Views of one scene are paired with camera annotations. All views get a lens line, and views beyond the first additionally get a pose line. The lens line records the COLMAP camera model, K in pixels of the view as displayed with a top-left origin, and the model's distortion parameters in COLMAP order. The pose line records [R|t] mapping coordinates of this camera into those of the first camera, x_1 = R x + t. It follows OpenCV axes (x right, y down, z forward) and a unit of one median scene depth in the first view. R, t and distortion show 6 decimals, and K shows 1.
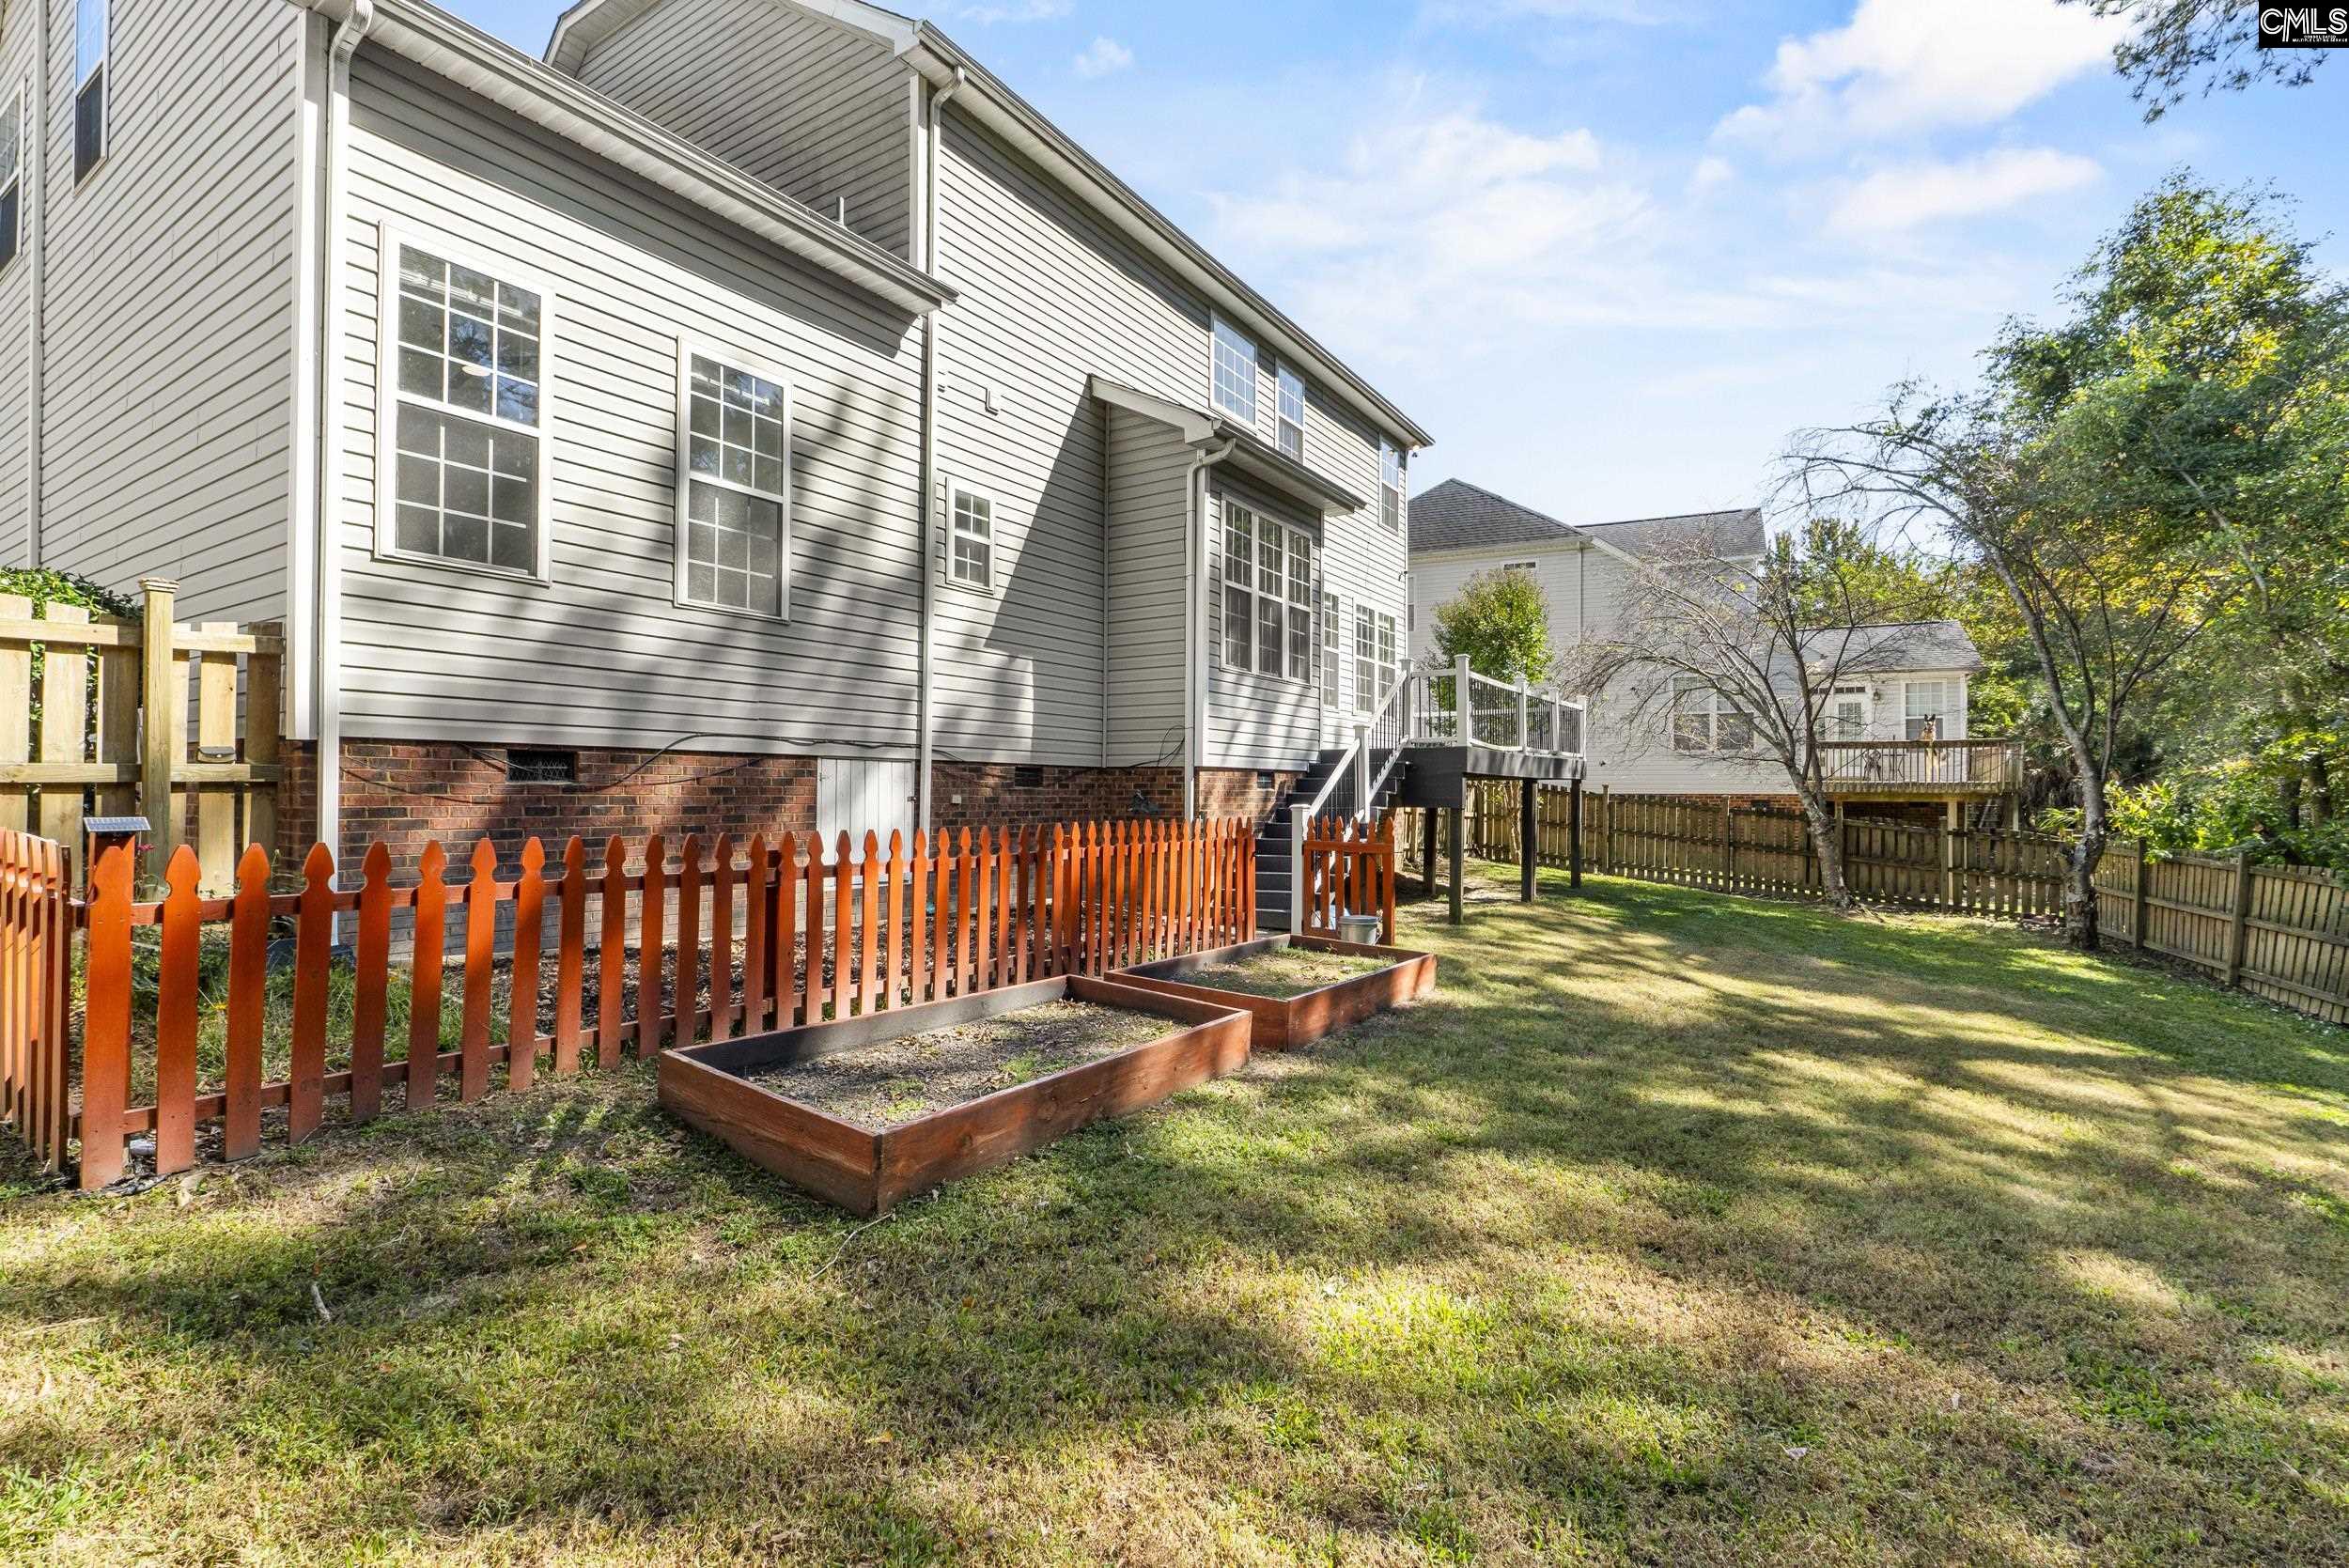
lens RADIAL K [[1074.5, 0, 1174.2], [0, 1074.5, 779.1], [0, 0, 1]] dist [-0.002726, -0.001099]
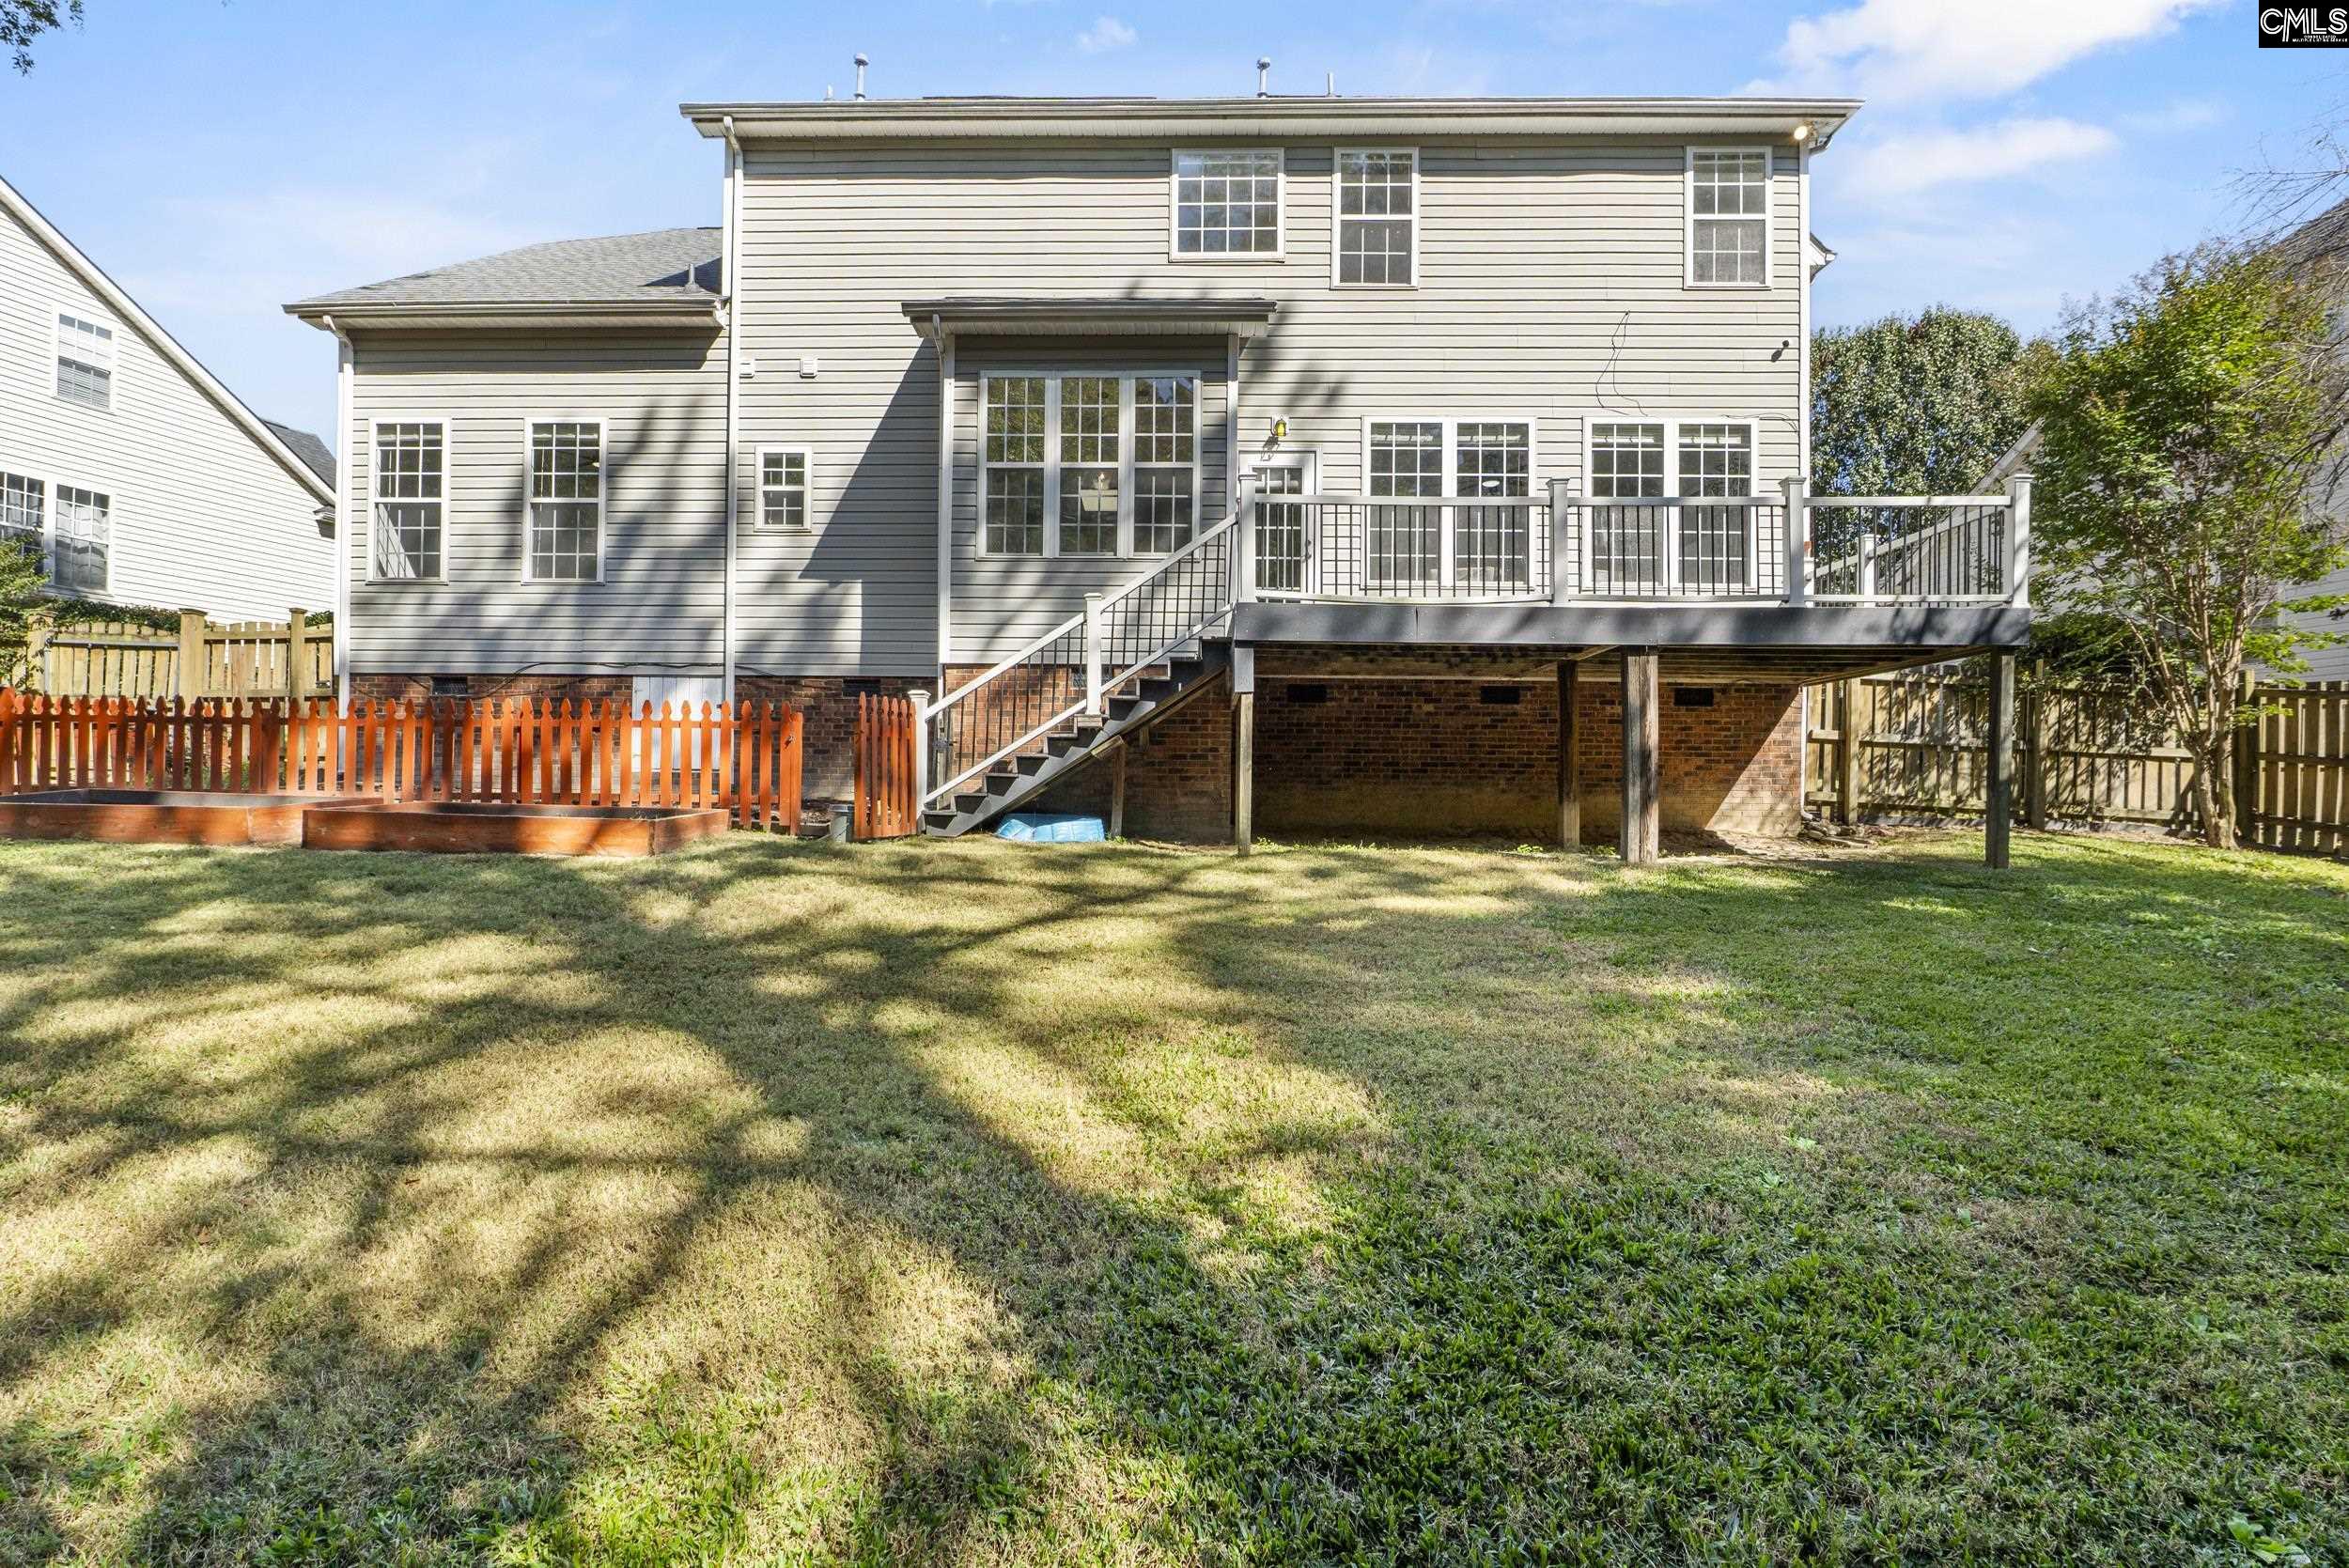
lens RADIAL K [[1074.5, 0, 1175.8], [0, 1074.5, 794.5], [0, 0, 1]] dist [-0.002726, -0.001099]
pose [[0.522826, -0.001272, -0.852438, 1.197543], [0.005149, 0.999985, 0.001666, 0.131791], [0.852424, -0.005261, 0.522825, 0.838116]]
